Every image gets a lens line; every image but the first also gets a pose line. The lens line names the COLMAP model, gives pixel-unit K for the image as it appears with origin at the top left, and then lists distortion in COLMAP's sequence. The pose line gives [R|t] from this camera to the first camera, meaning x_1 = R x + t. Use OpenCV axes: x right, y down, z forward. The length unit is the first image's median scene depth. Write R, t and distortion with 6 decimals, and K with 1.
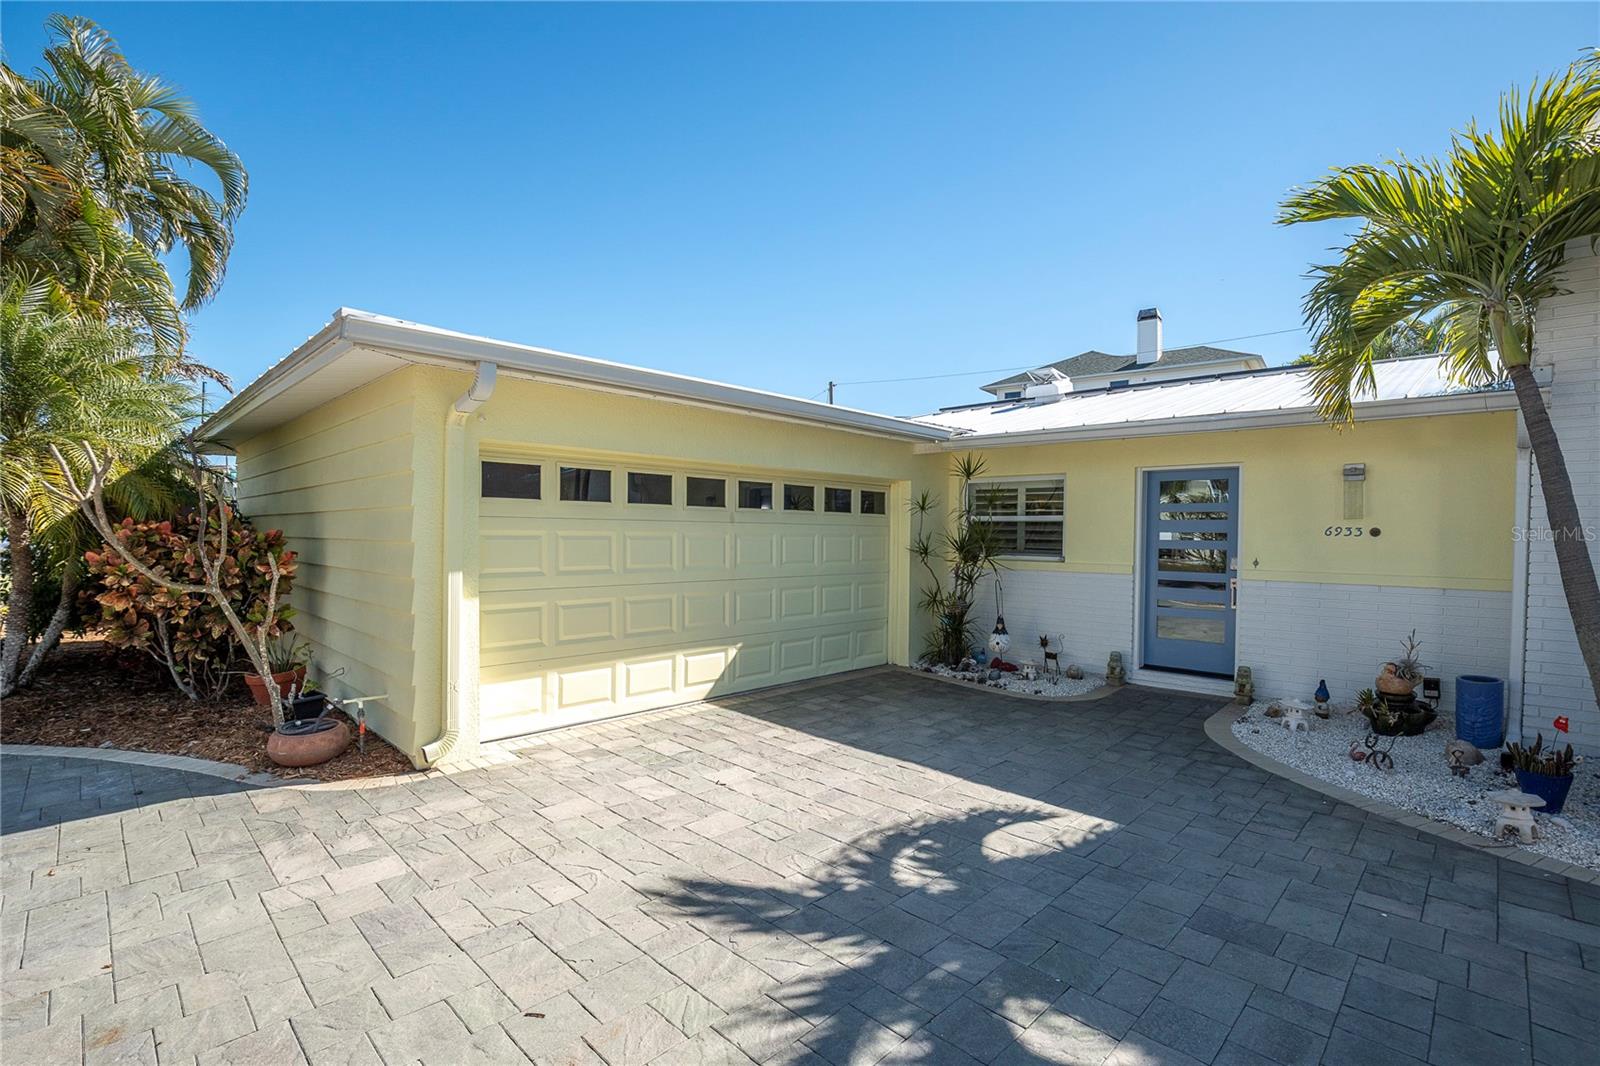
lens RADIAL K [[736.3, 0, 804.0], [0, 736.3, 544.3], [0, 0, 1]] dist [-0.036069, 0.006996]
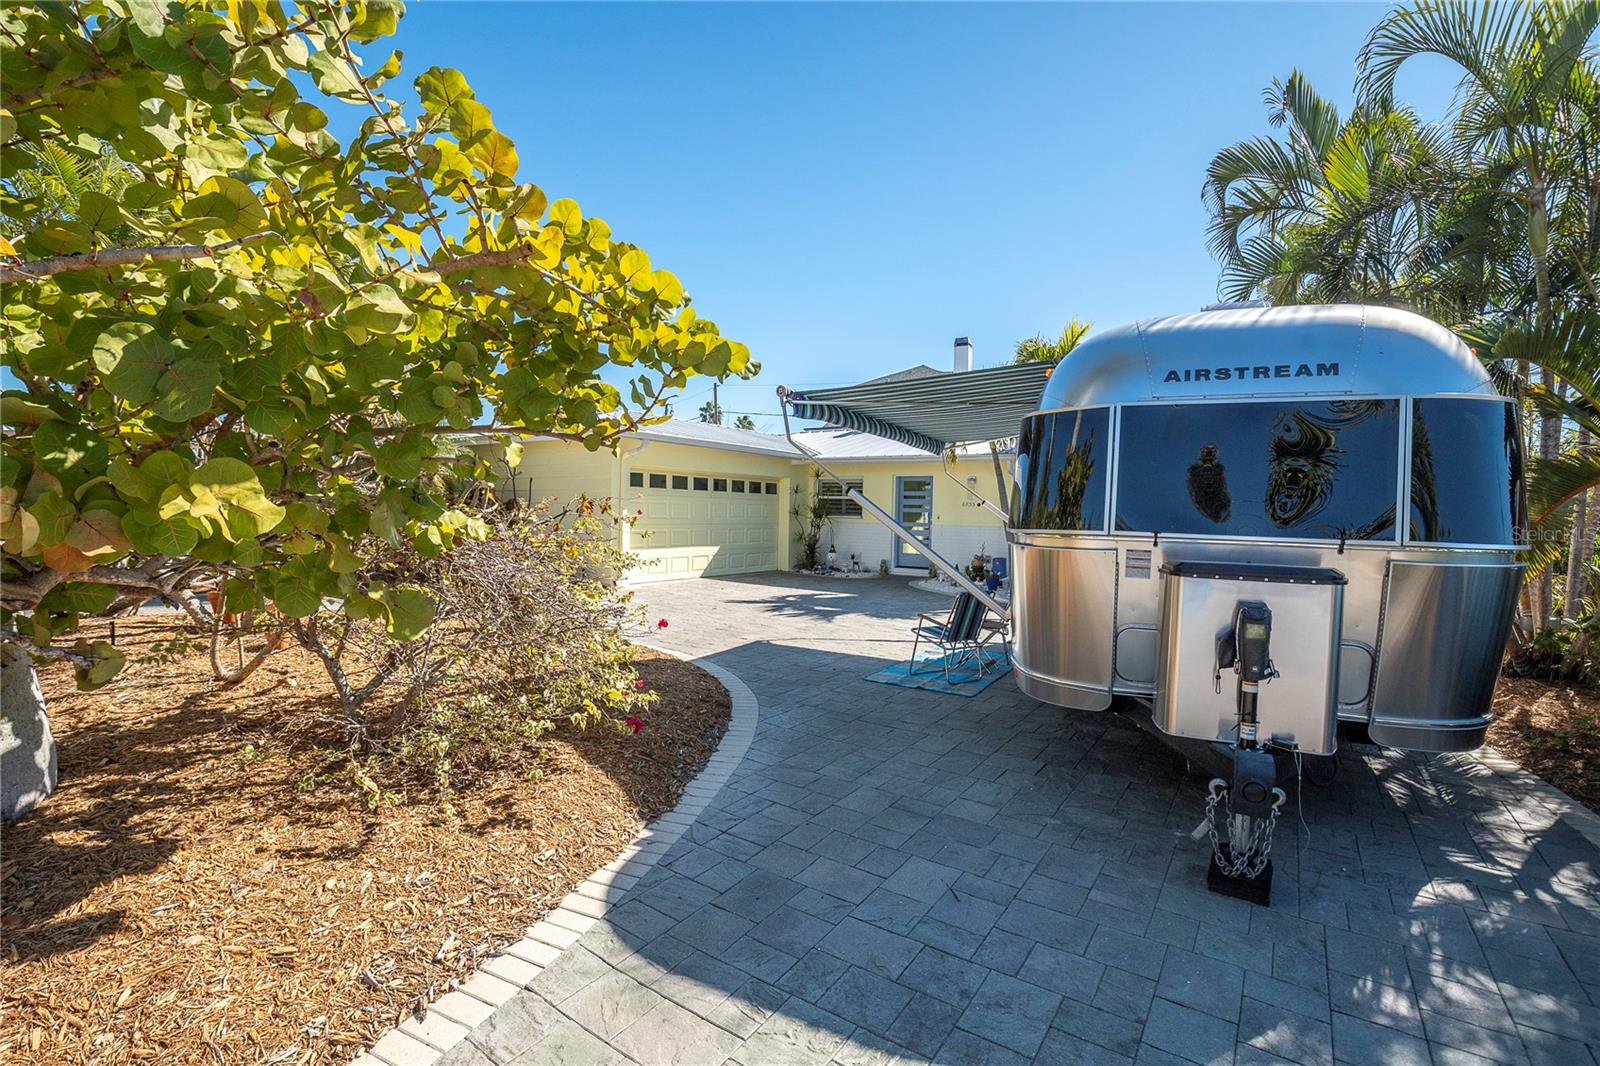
lens RADIAL K [[738.9, 0, 800.0], [0, 738.9, 533.0], [0, 0, 1]] dist [-0.044379, 0.010290]
pose [[0.983695, 0.004165, 0.179798, -0.214178], [-0.007009, 0.999860, 0.015186, 0.037000], [-0.179710, -0.016198, 0.983586, -1.117897]]
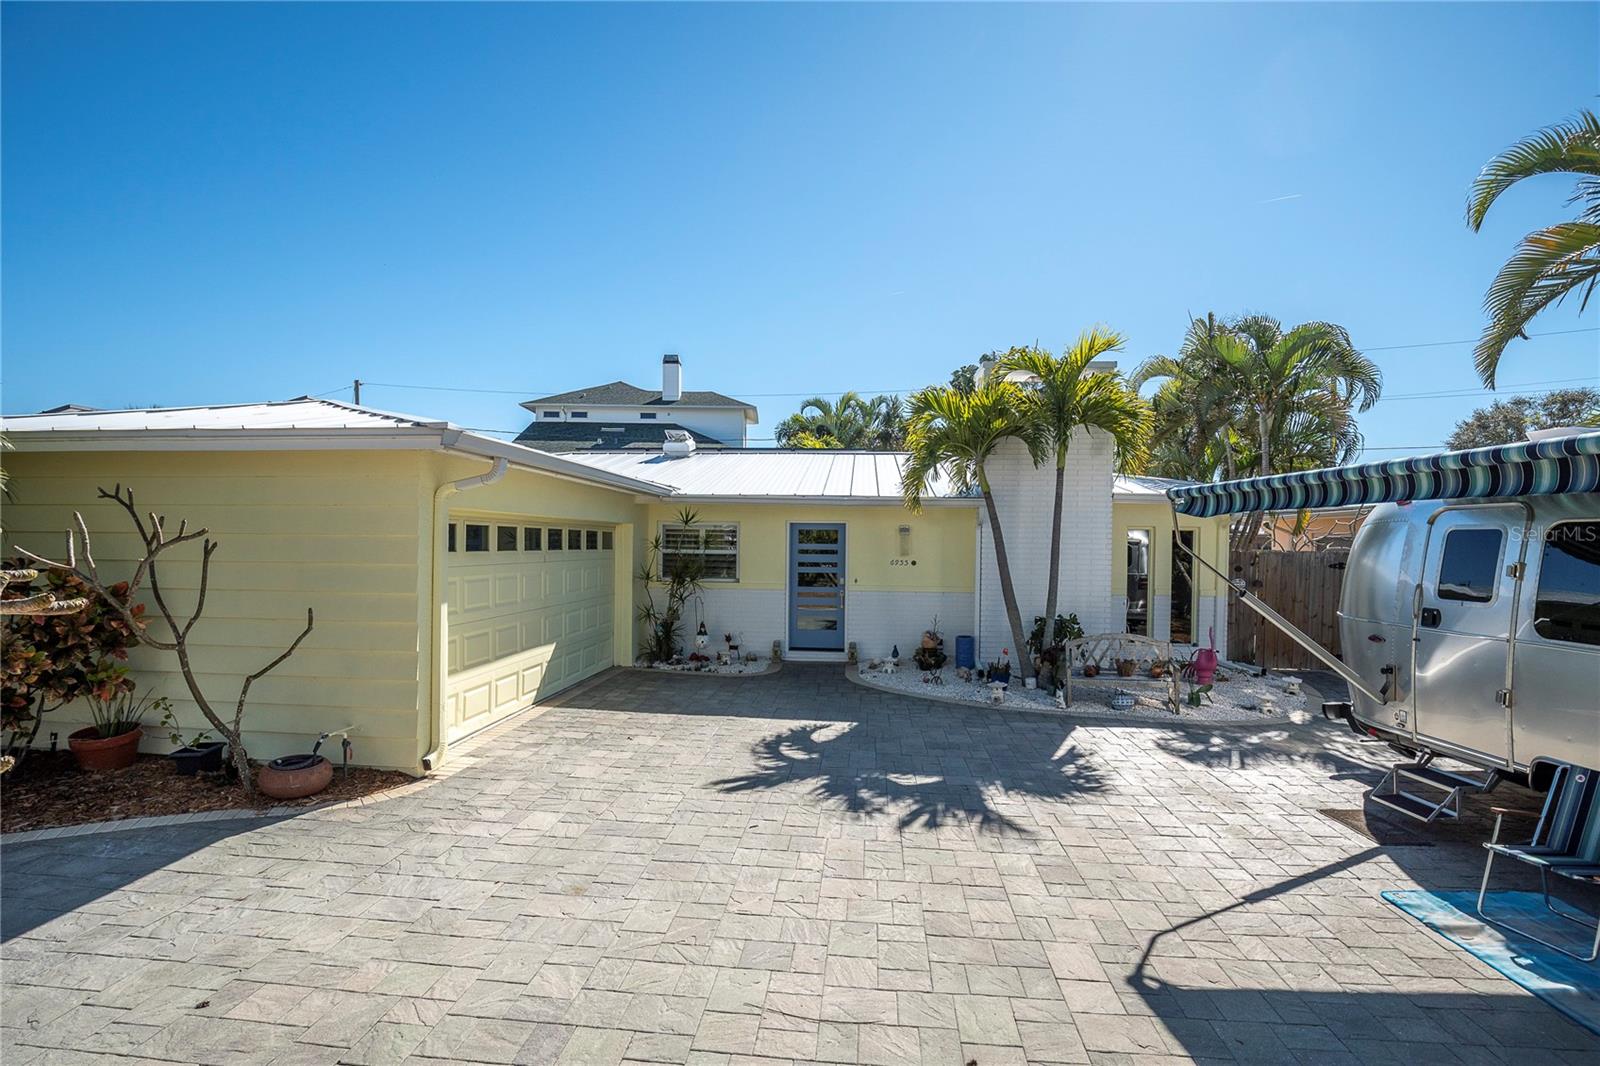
lens RADIAL K [[736.3, 0, 804.0], [0, 736.3, 544.3], [0, 0, 1]] dist [-0.036069, 0.006996]
pose [[0.775080, -0.002104, 0.631859, -0.504973], [0.006242, 0.999971, -0.004326, -0.047873], [-0.631832, 0.007297, 0.775071, -0.232373]]
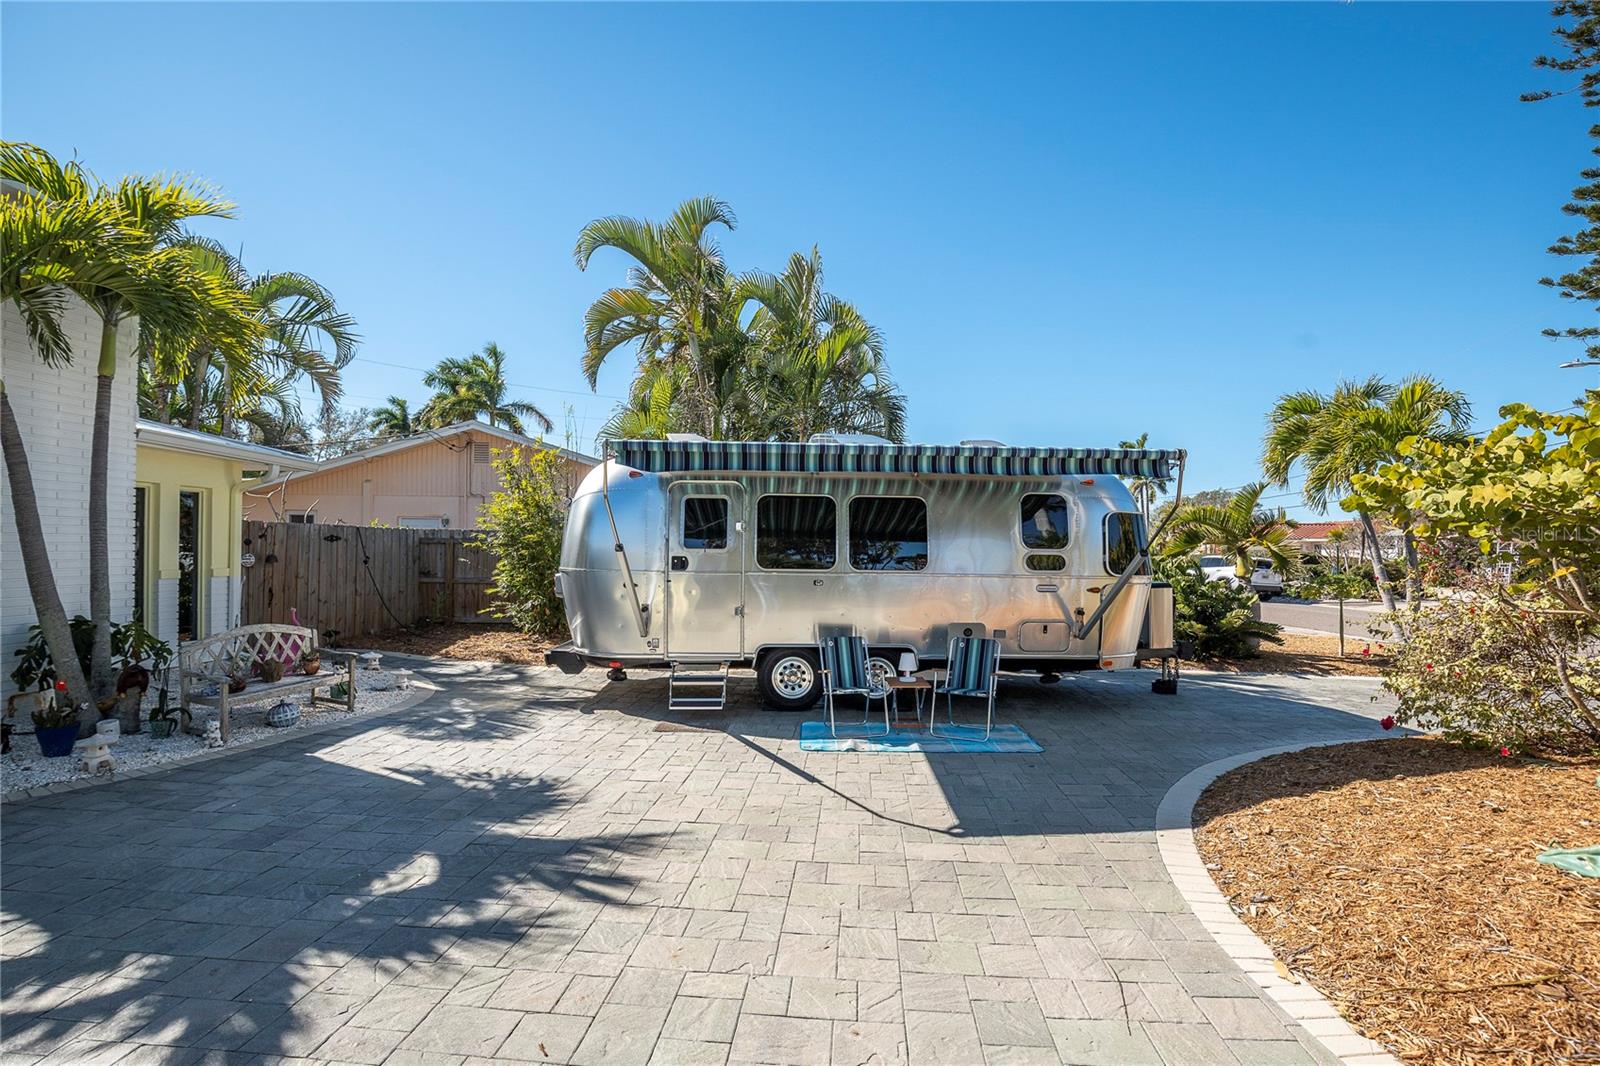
lens RADIAL K [[738.9, 0, 800.0], [0, 738.9, 533.0], [0, 0, 1]] dist [-0.044379, 0.010290]
pose [[-0.641066, 0.001737, 0.767484, -0.424512], [-0.000765, 0.999995, -0.002902, -0.011820], [-0.767486, -0.002448, -0.641061, 0.433378]]
